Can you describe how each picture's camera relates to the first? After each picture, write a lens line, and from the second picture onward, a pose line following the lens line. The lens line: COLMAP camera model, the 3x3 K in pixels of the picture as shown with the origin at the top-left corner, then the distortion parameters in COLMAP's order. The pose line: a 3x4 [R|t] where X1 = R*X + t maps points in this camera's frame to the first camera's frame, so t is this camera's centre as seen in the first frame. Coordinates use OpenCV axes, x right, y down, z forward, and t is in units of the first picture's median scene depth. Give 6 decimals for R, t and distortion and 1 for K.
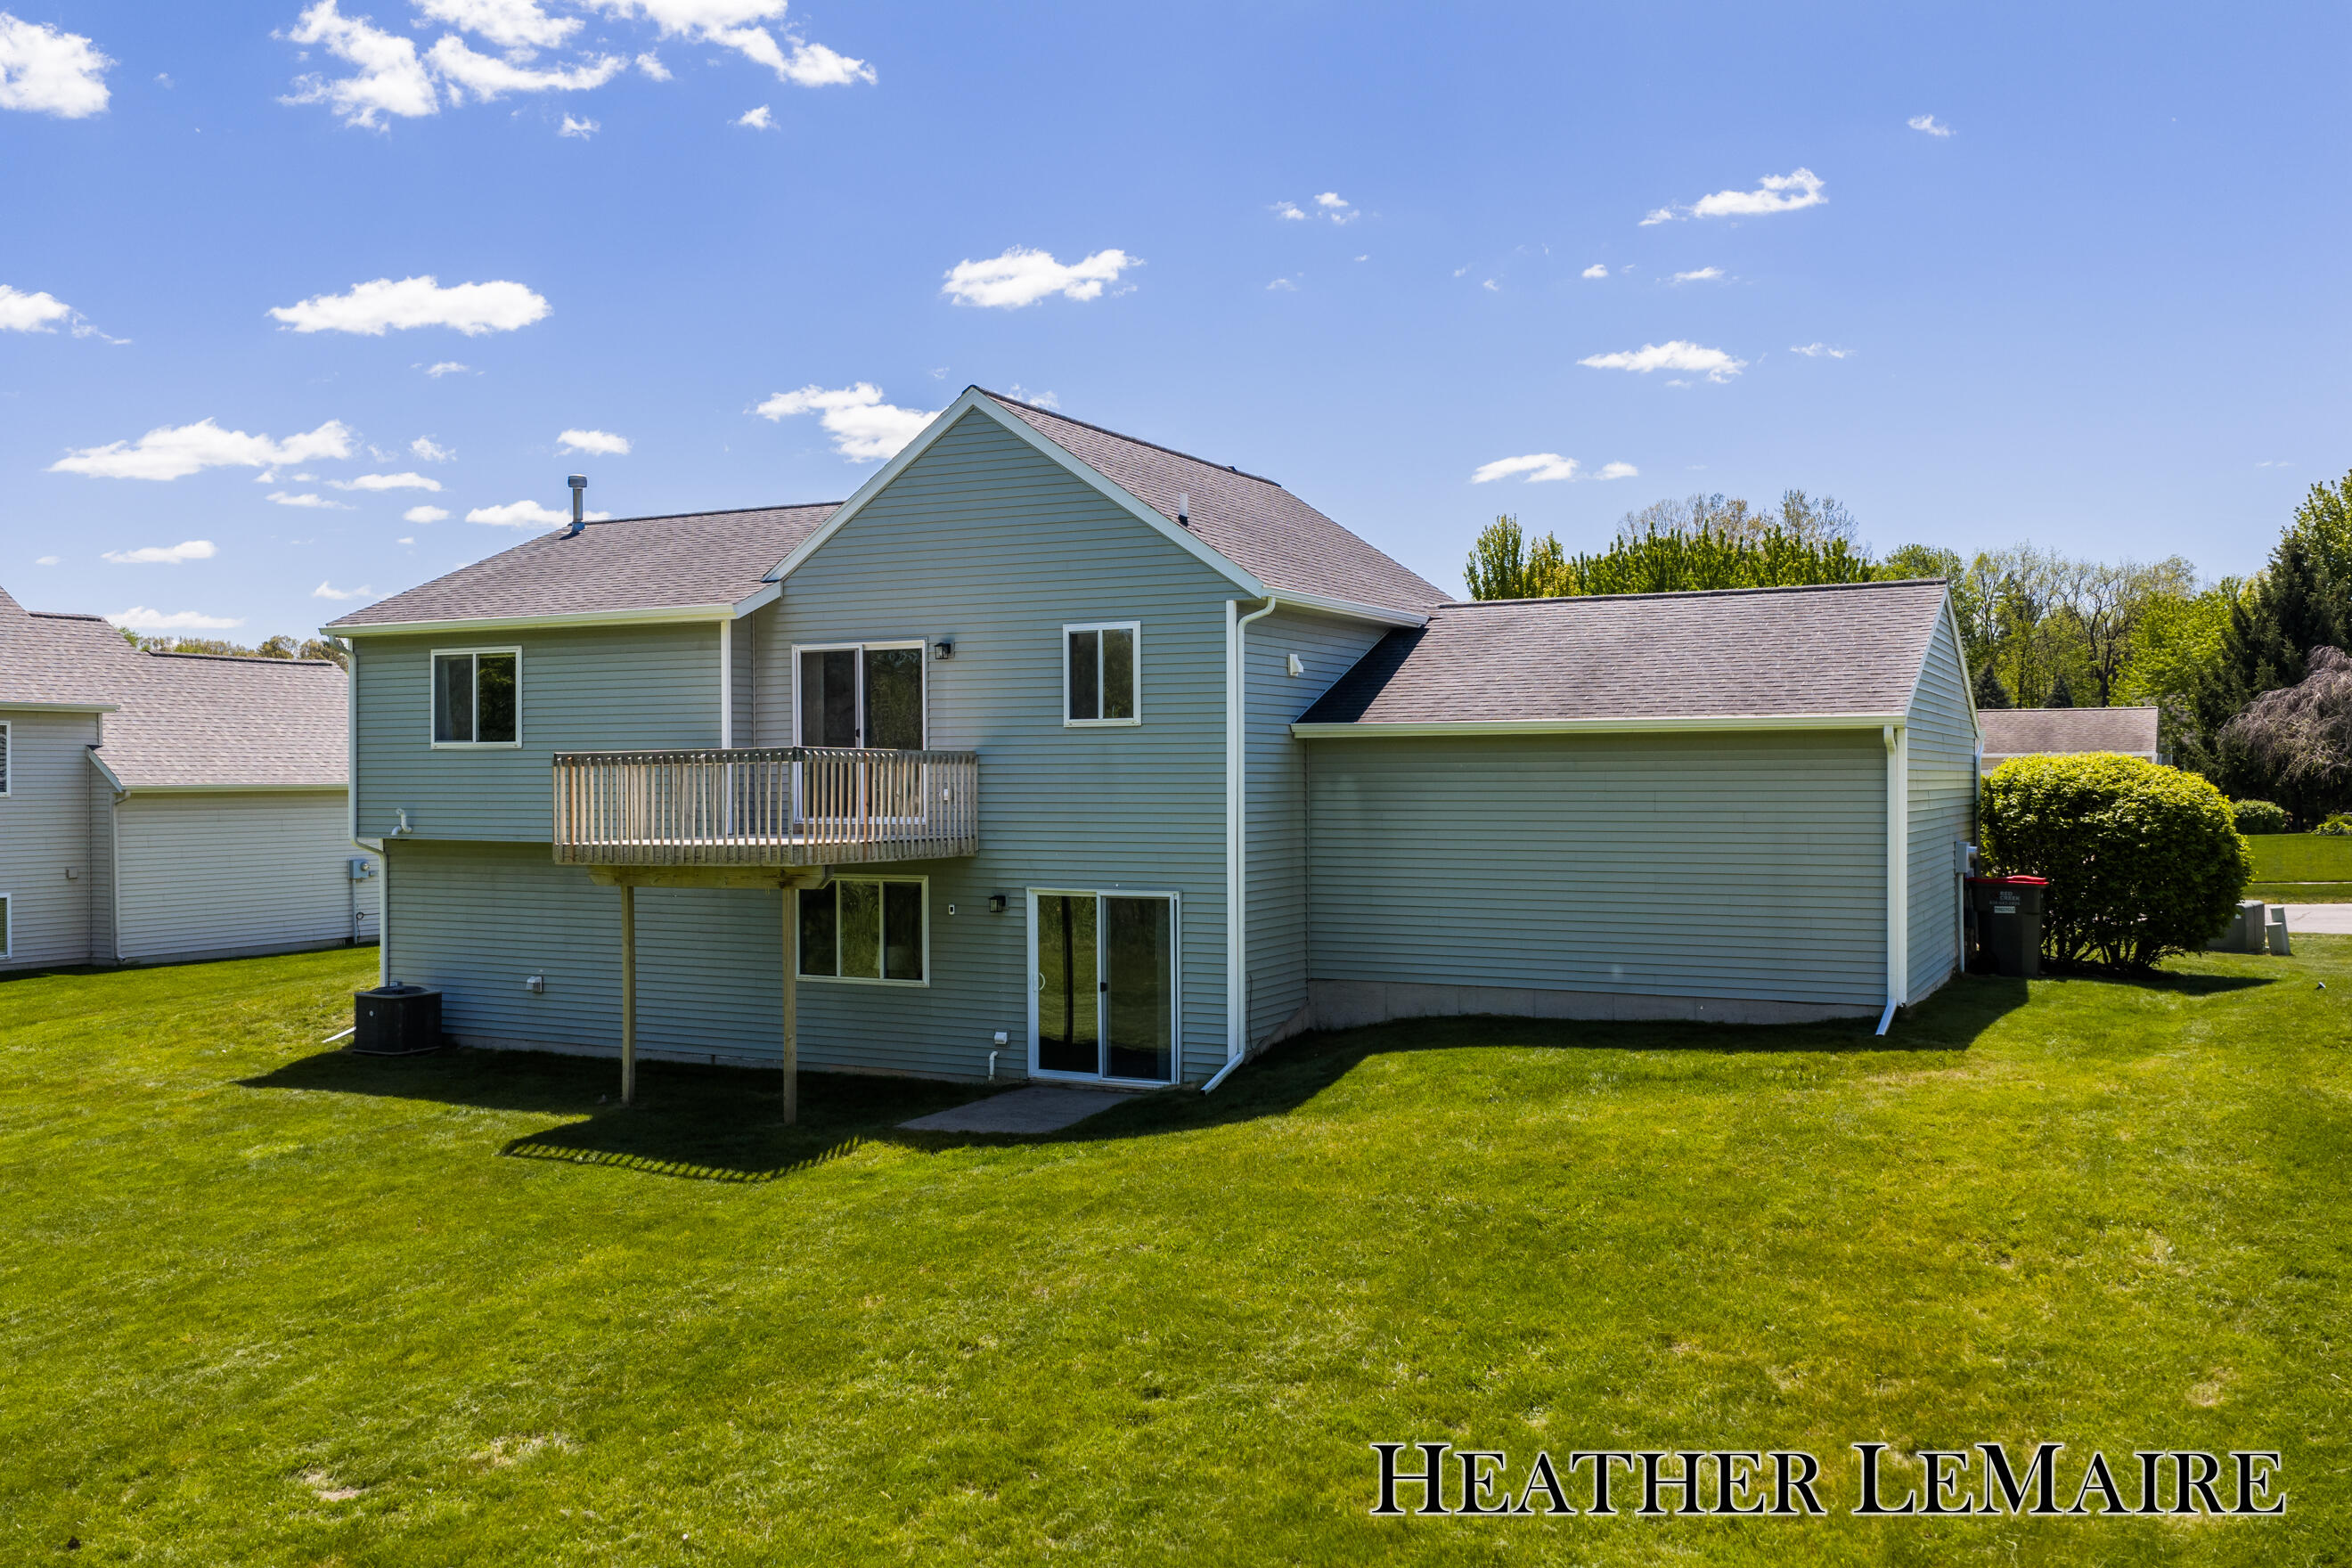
lens RADIAL K [[1945.4, 0, 1227.9], [0, 1945.4, 794.6], [0, 0, 1]] dist [-0.009558, -0.006357]
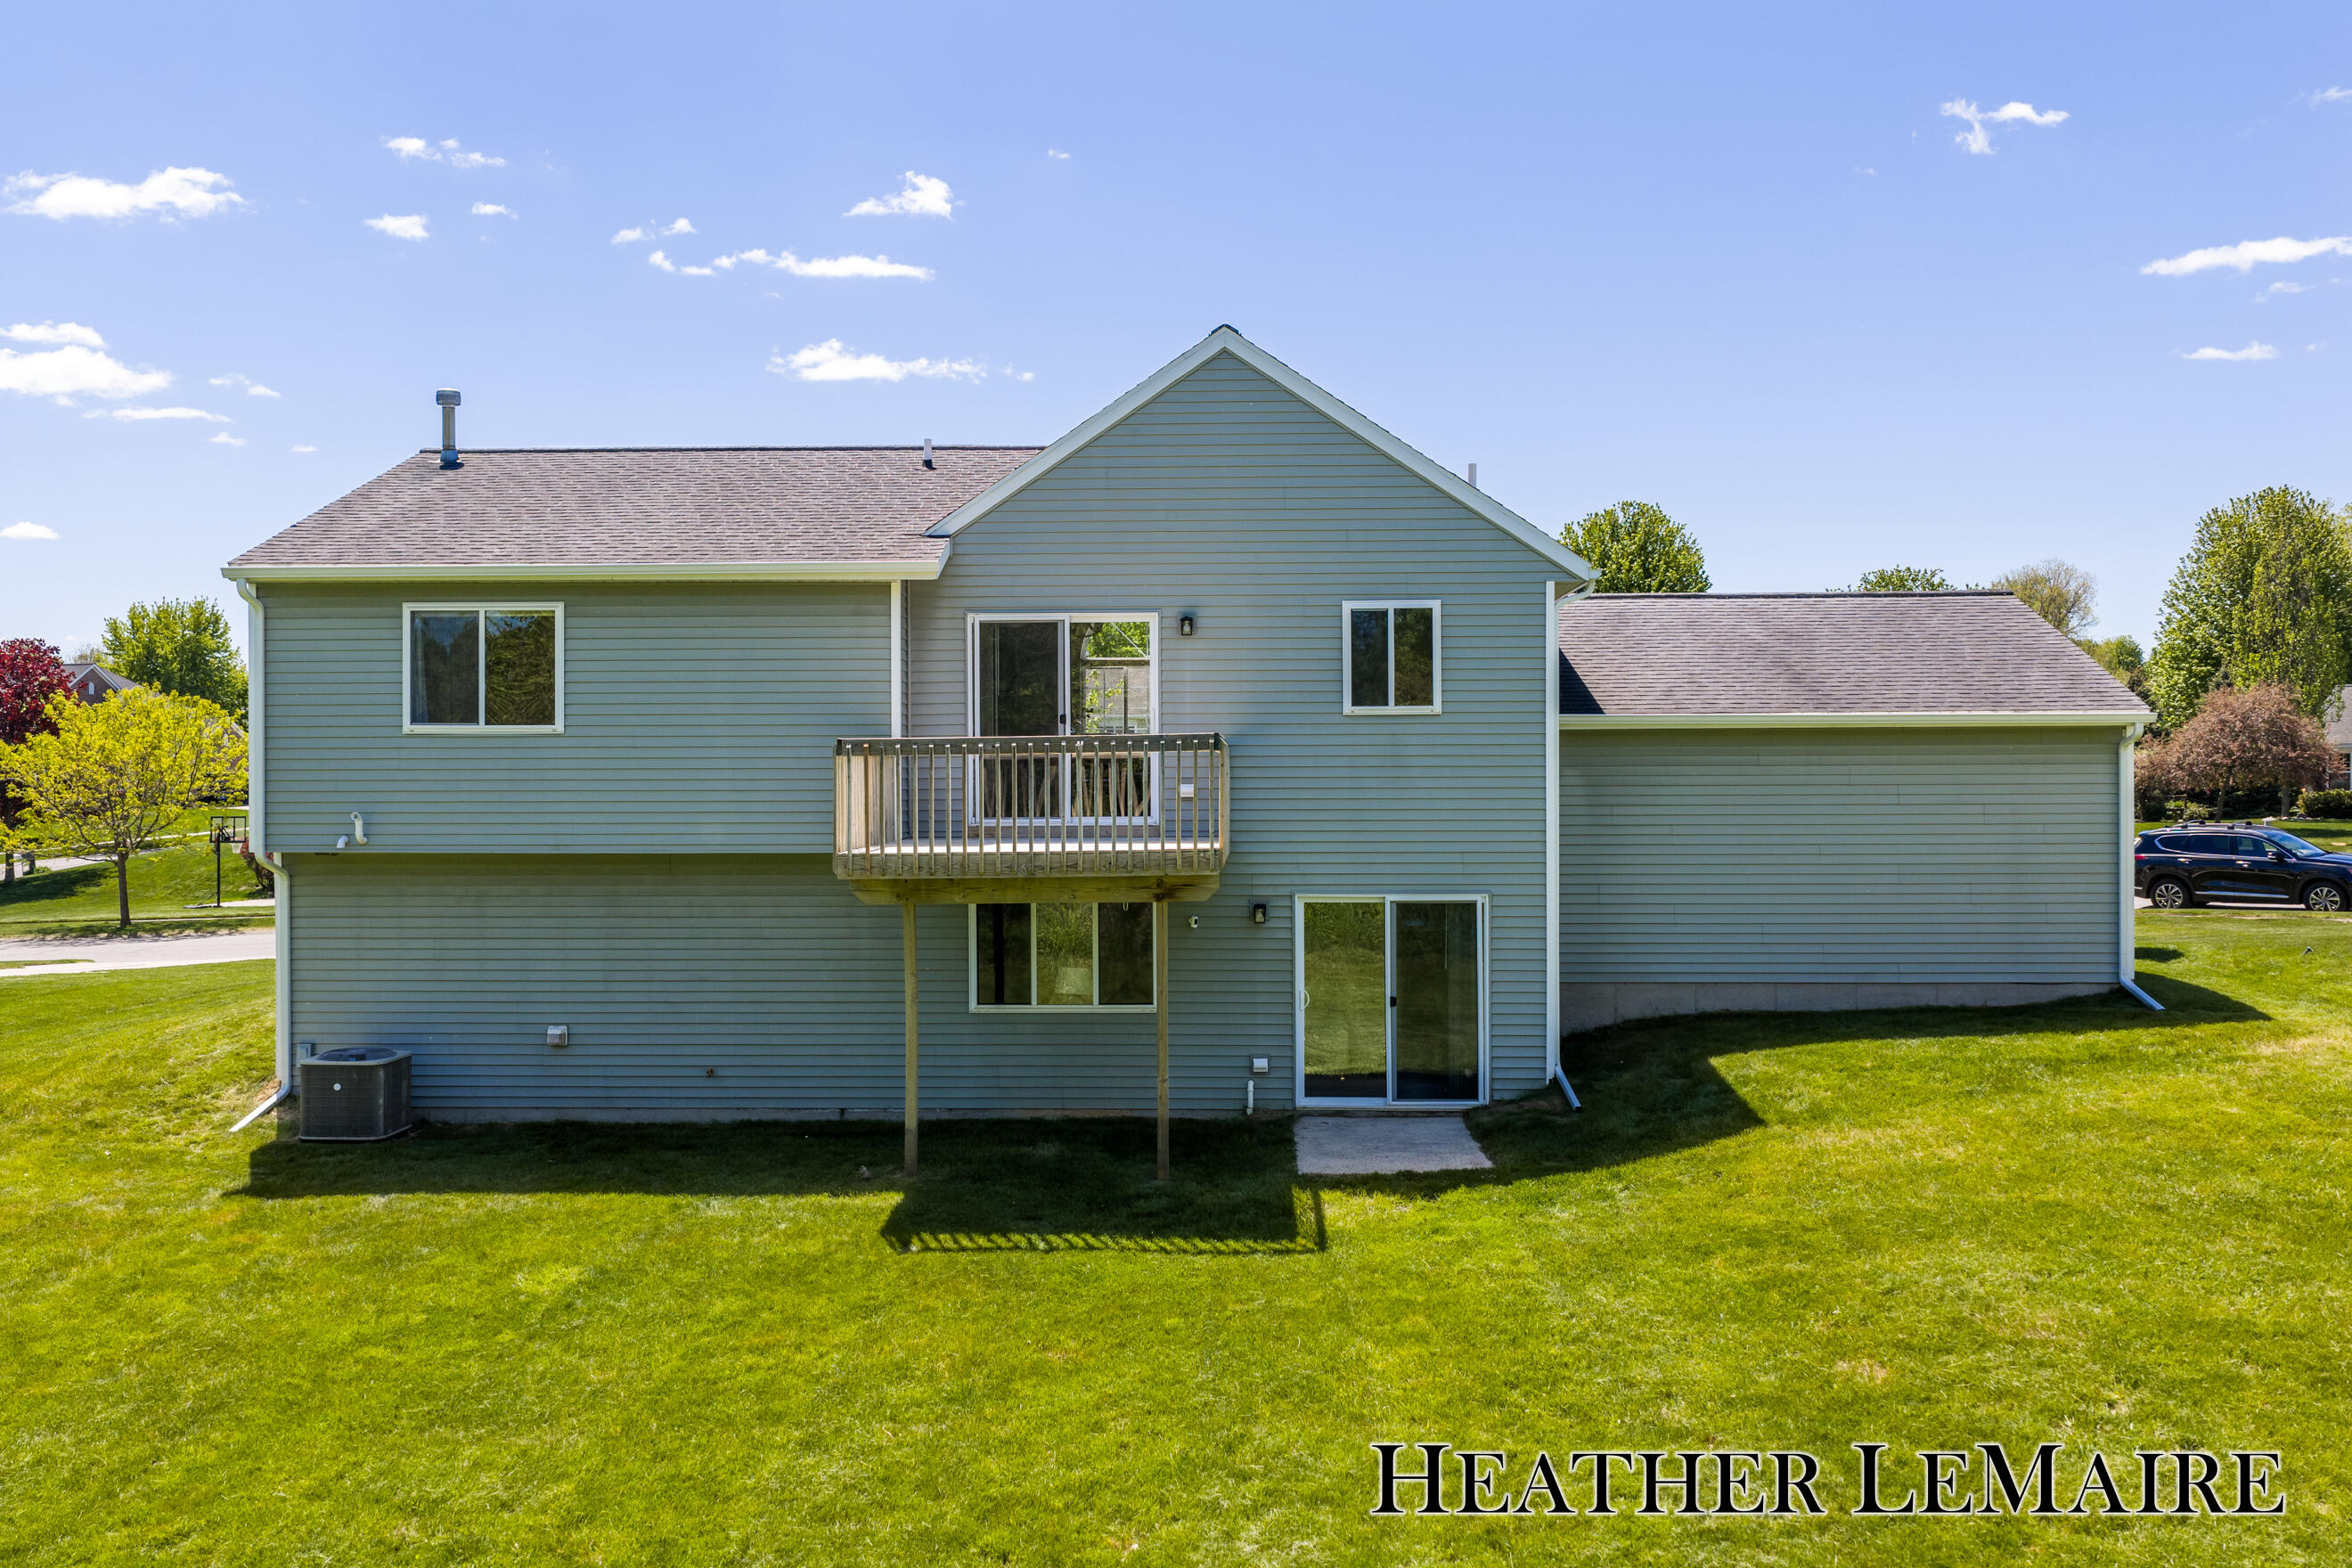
lens RADIAL K [[1945.4, 0, 1227.9], [0, 1945.4, 794.6], [0, 0, 1]] dist [-0.009558, -0.006357]
pose [[0.910349, -0.004083, 0.413822, -0.497065], [0.004104, 0.999991, 0.000838, 0.001166], [-0.413822, 0.000936, 0.910357, 0.200264]]
